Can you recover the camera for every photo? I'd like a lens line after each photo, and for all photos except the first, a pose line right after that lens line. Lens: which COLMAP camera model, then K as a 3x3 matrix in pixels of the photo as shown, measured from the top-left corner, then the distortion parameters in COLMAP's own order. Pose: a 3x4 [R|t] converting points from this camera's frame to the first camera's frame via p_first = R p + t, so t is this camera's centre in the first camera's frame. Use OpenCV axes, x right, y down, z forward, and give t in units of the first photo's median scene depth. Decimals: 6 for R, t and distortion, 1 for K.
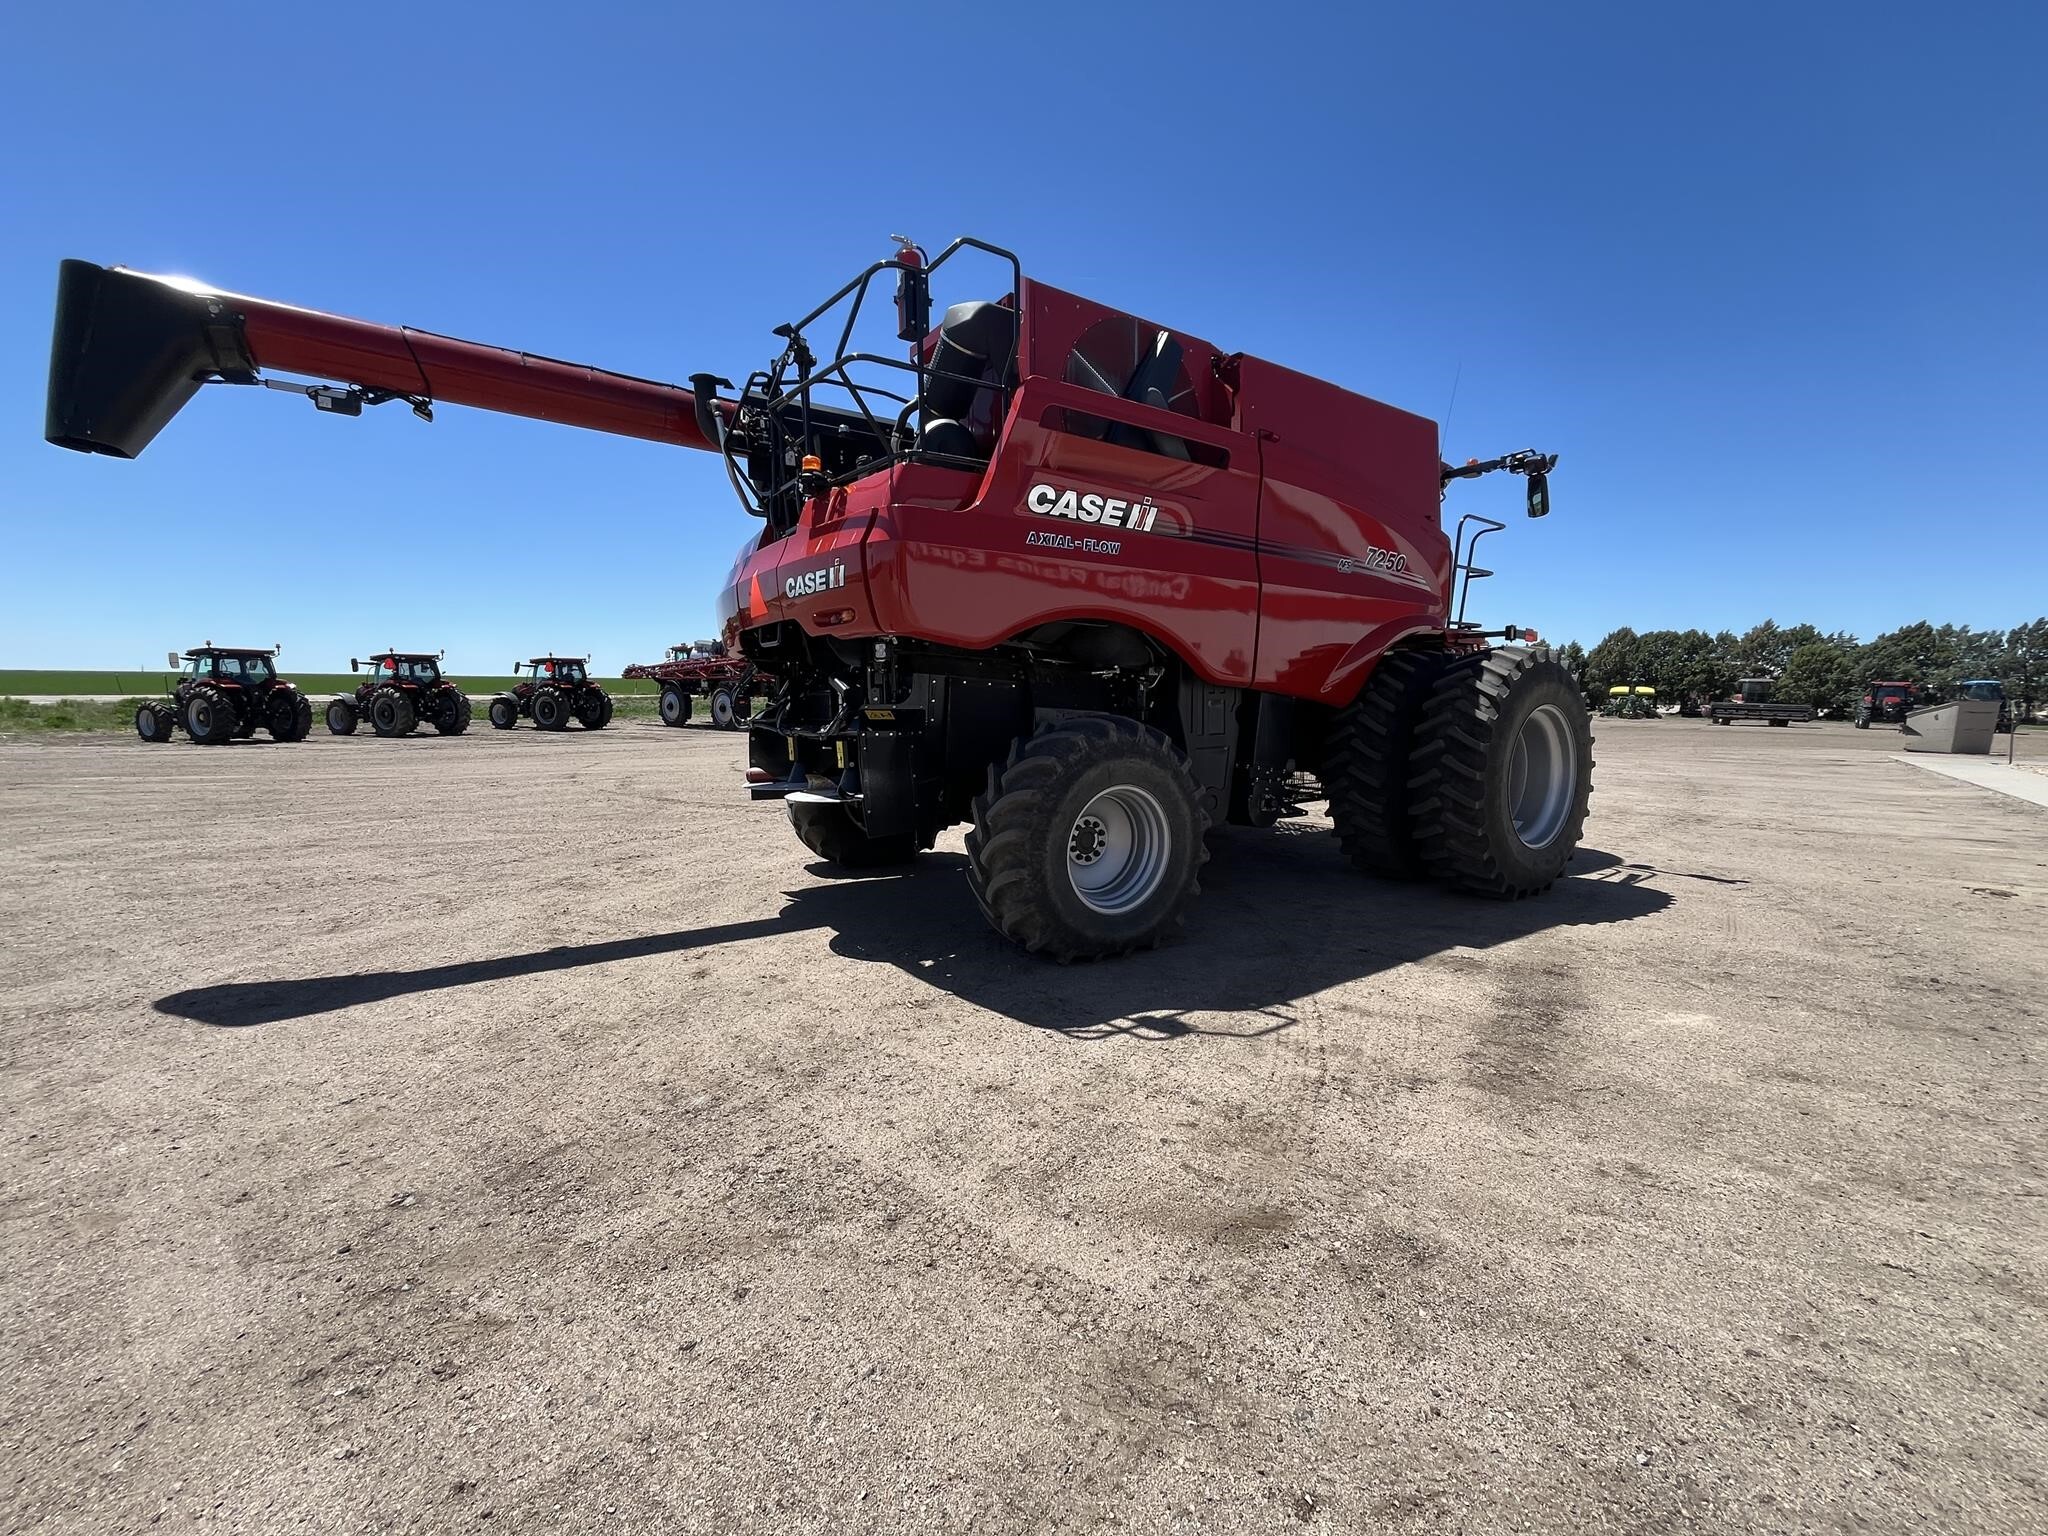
lens RADIAL K [[826.6, 0, 1021.1], [0, 826.6, 765.7], [0, 0, 1]] dist [-0.002273, -0.000117]
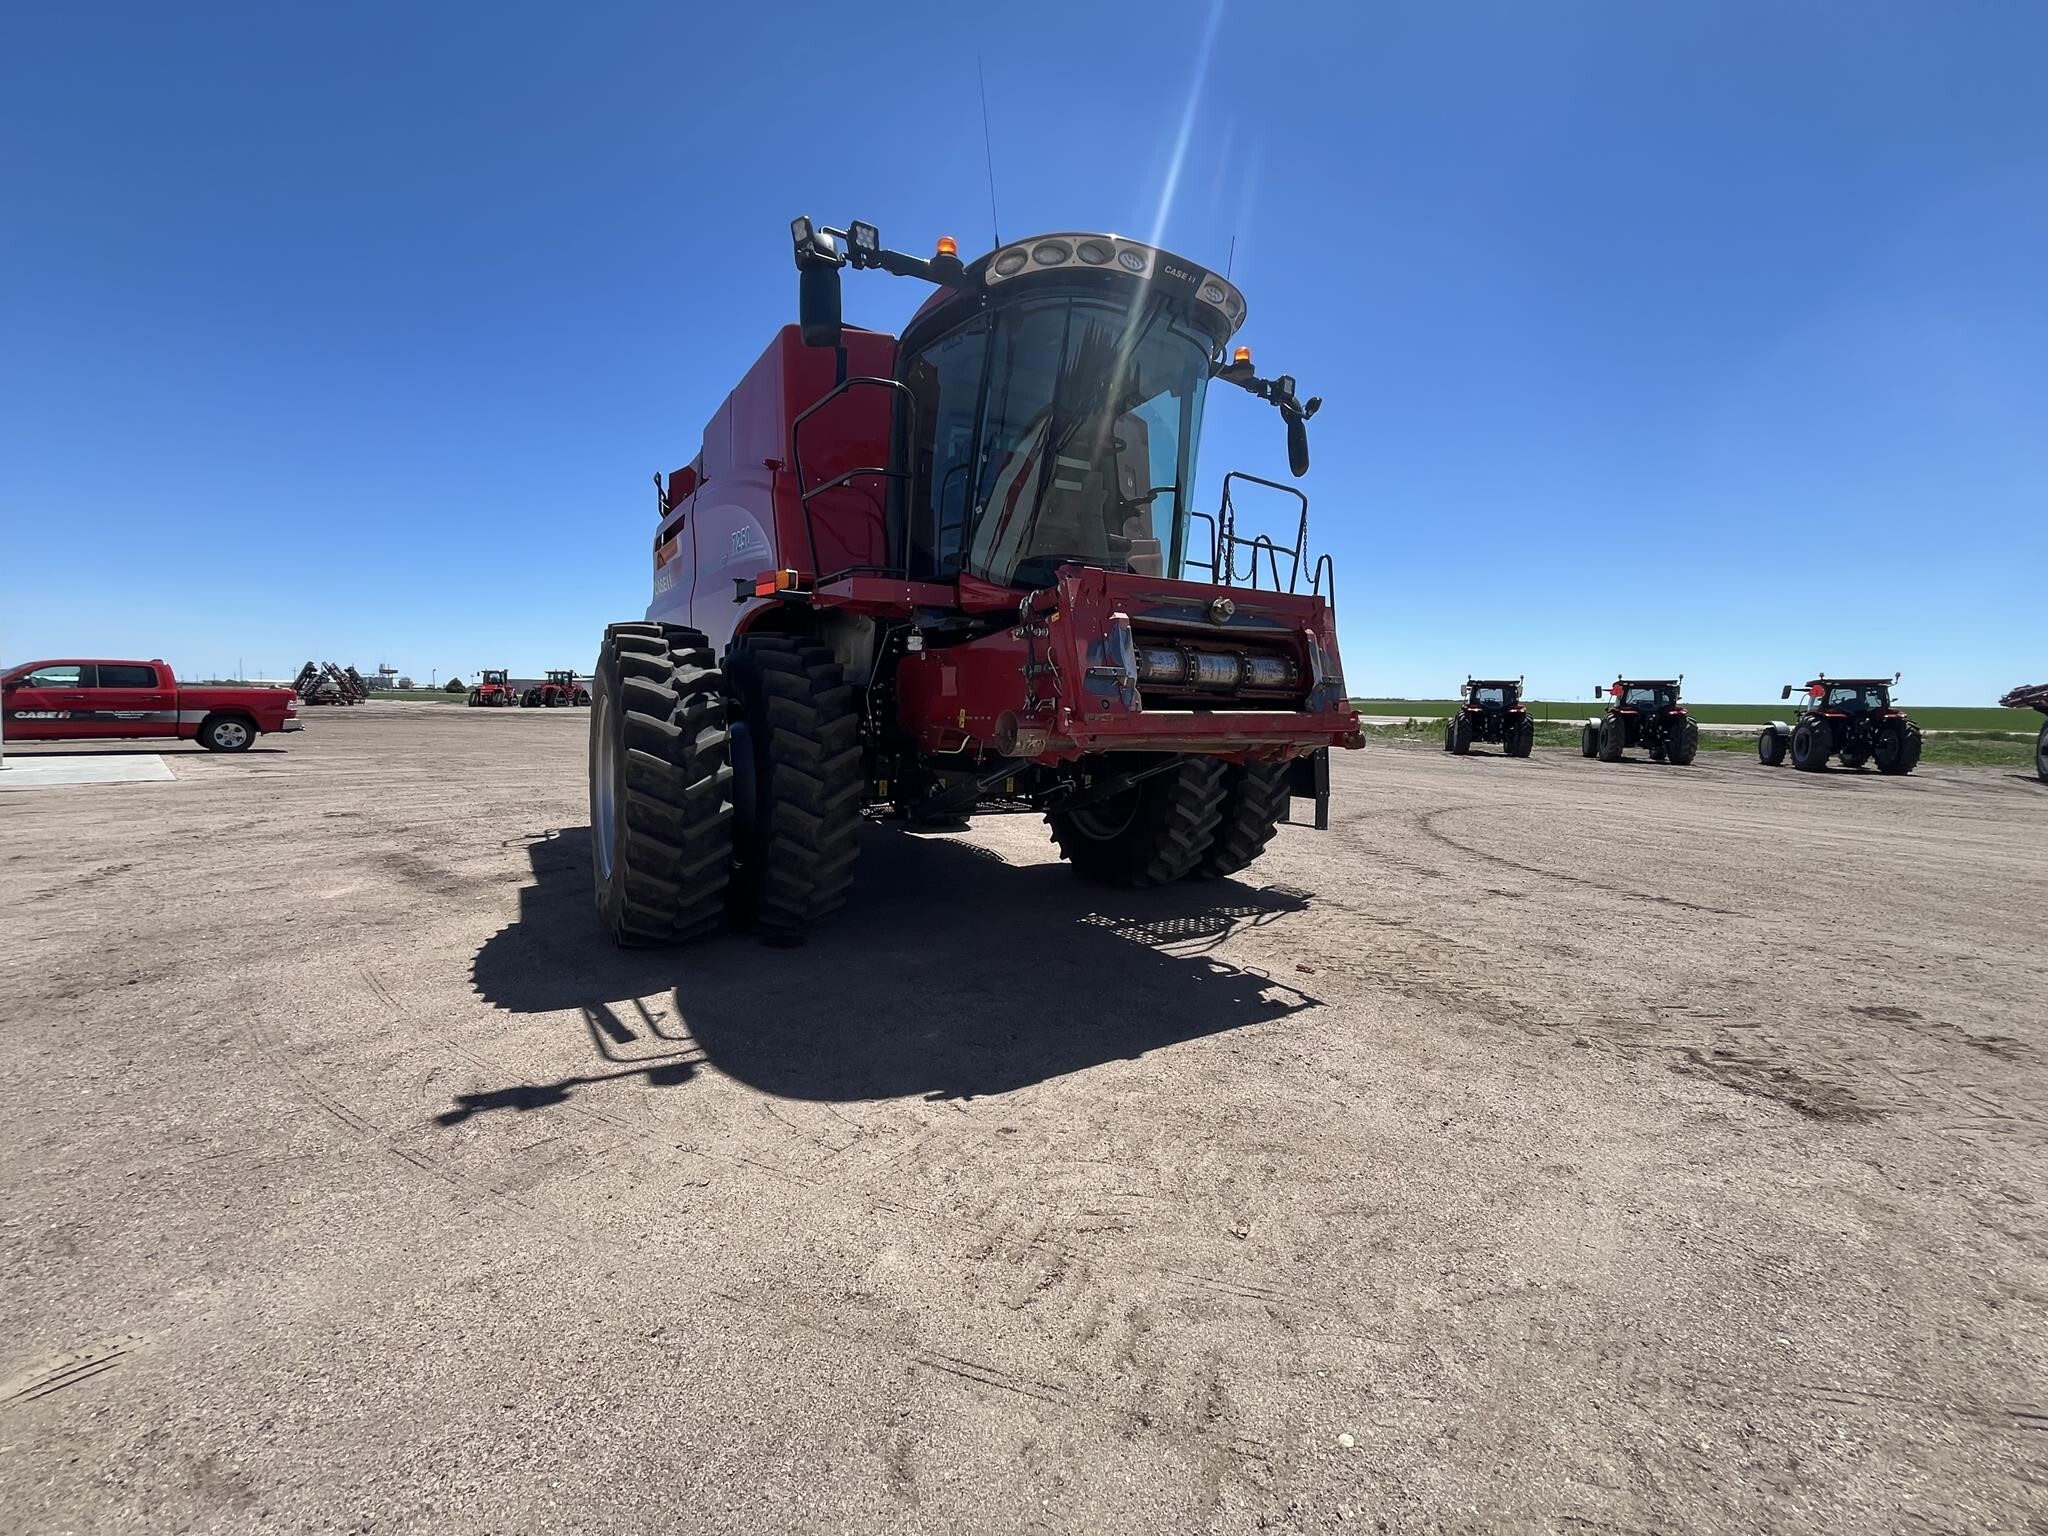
lens RADIAL K [[826.6, 0, 1021.4], [0, 826.6, 768.9], [0, 0, 1]] dist [-0.002273, -0.000117]
pose [[-0.044504, 0.073828, -0.996277, 1.769619], [-0.112020, 0.990607, 0.078412, -0.139098], [0.992709, 0.115093, -0.035815, 1.793336]]
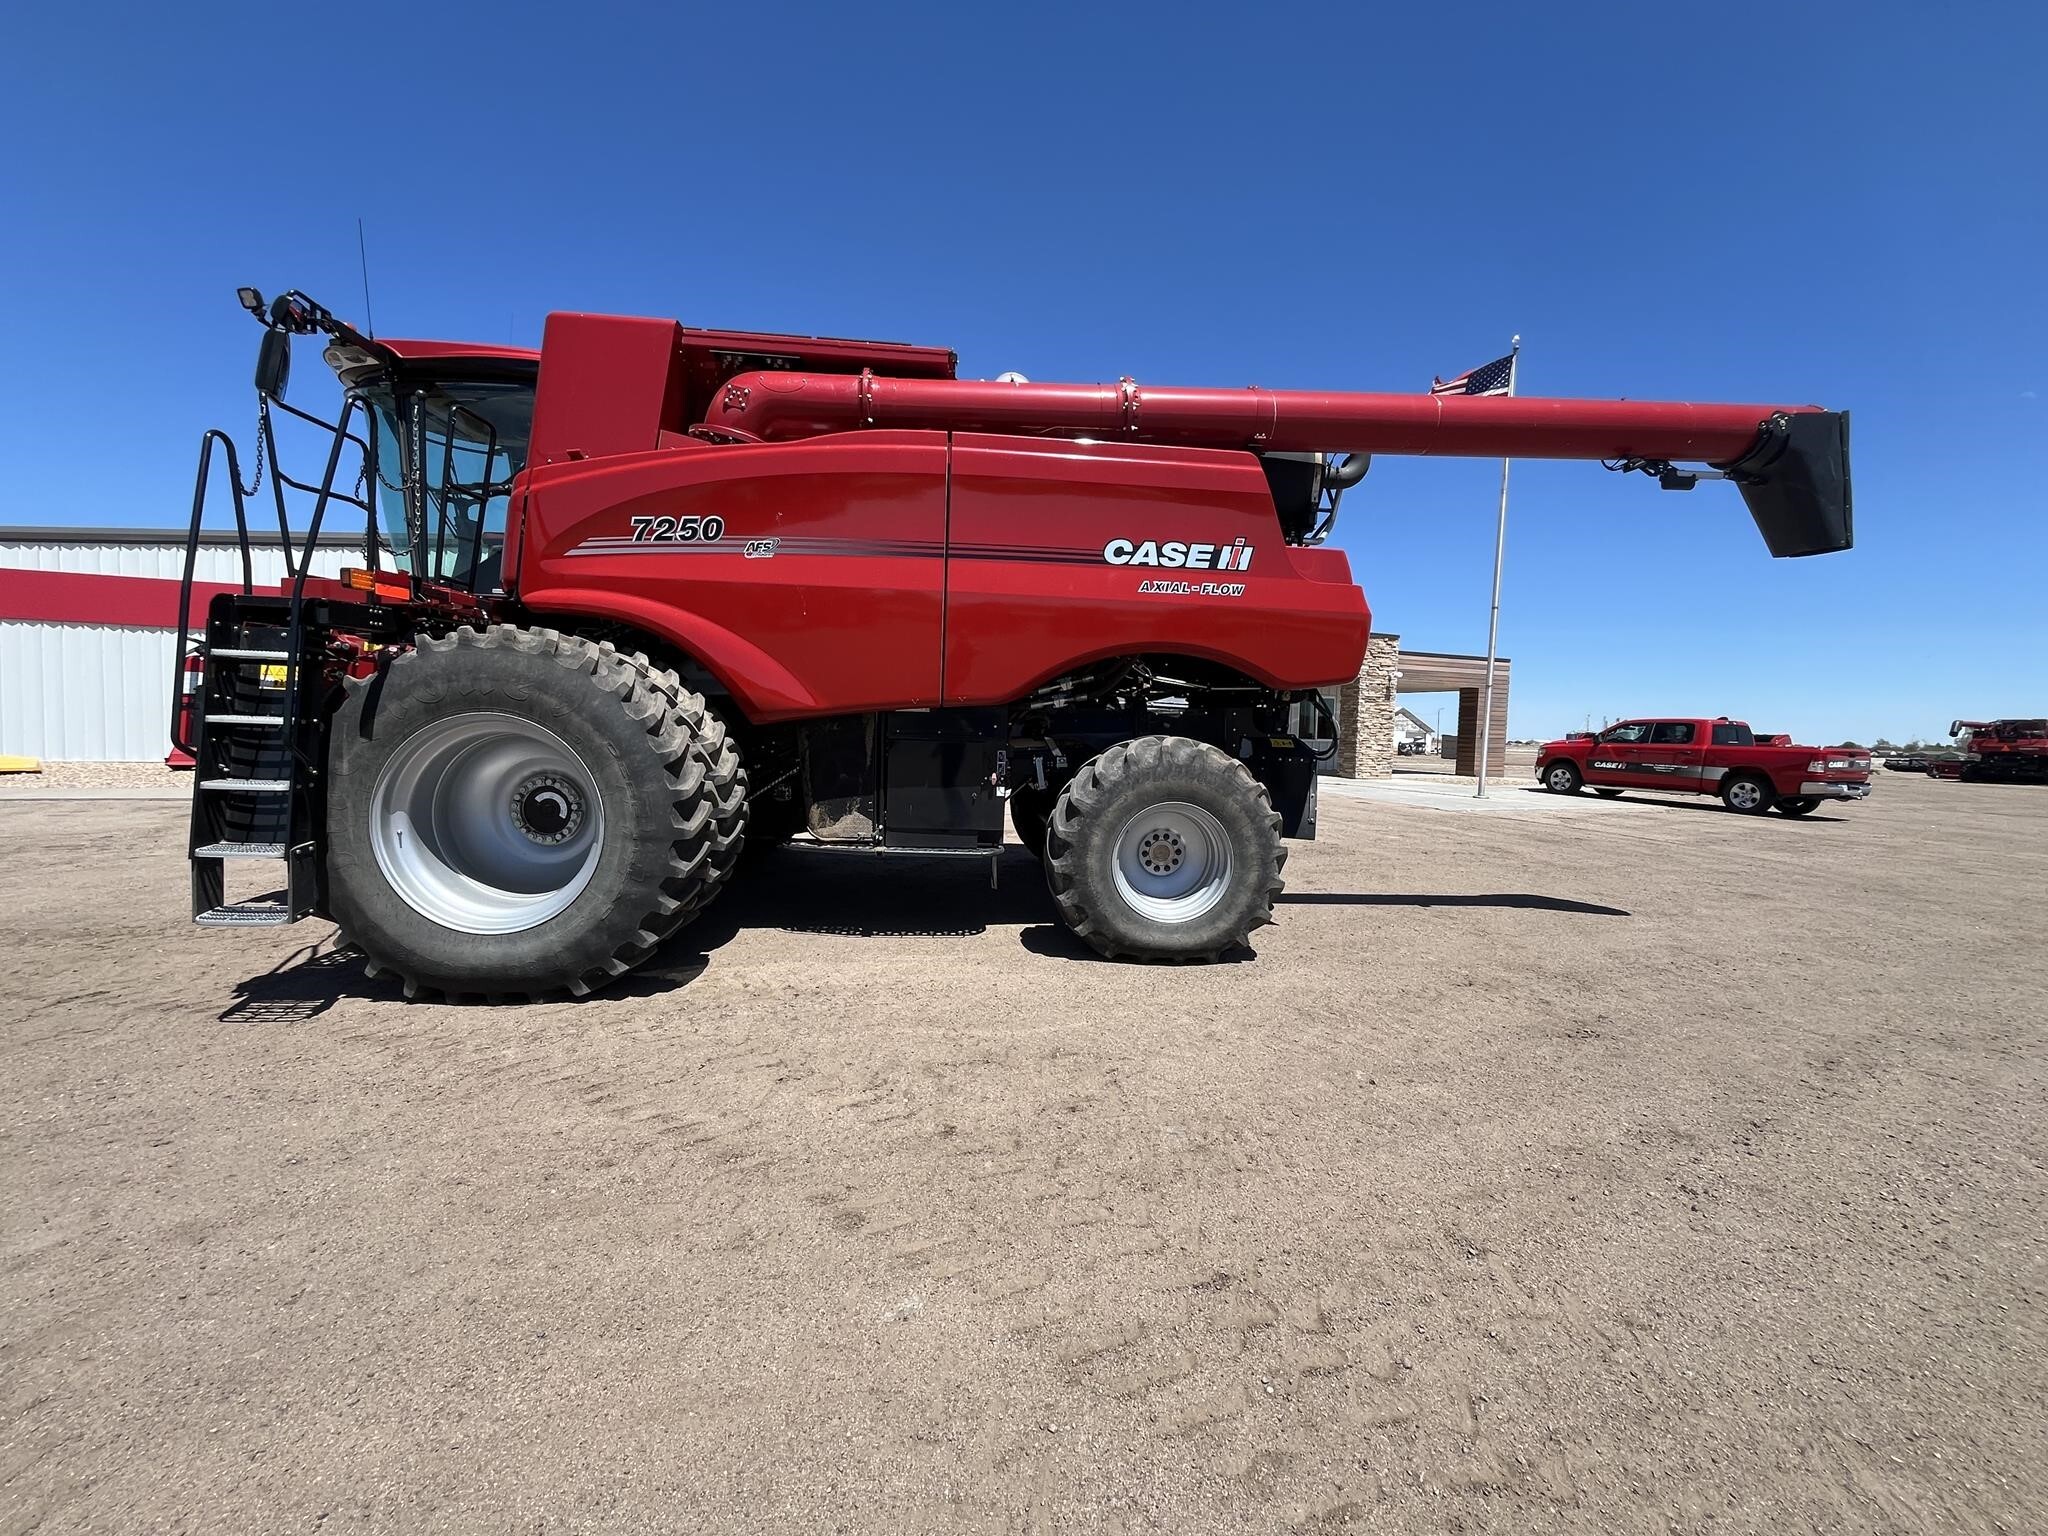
lens RADIAL K [[826.6, 0, 1019.9], [0, 826.6, 768.4], [0, 0, 1]] dist [-0.002273, -0.000117]
pose [[-0.868831, -0.064023, 0.490952, -0.633554], [0.007479, 0.989794, 0.142311, -0.219769], [-0.495053, 0.127316, -0.859484, 2.518322]]
